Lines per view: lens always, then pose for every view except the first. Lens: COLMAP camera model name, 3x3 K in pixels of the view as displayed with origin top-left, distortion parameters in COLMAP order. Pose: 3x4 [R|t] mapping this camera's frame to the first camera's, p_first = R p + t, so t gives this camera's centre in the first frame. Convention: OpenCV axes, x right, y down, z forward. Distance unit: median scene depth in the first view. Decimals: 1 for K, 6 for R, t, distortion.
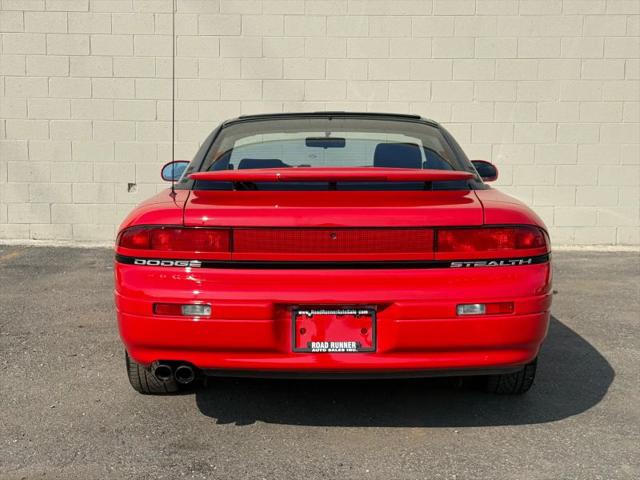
lens RADIAL K [[1006.3, 0, 318.5], [0, 1006.3, 249.6], [0, 0, 1]] dist [0.101531, -0.048763]
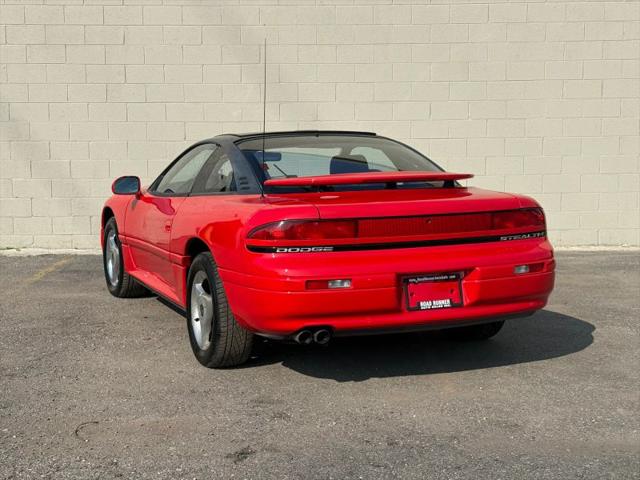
lens RADIAL K [[978.3, 0, 320.0], [0, 978.3, 240.0], [0, 0, 1]] dist [0.101691, -0.094013]
pose [[0.999709, -0.016547, 0.017565, -0.043095], [0.016974, 0.999557, -0.024450, 0.014751], [-0.017153, 0.024741, 0.999547, -0.107734]]
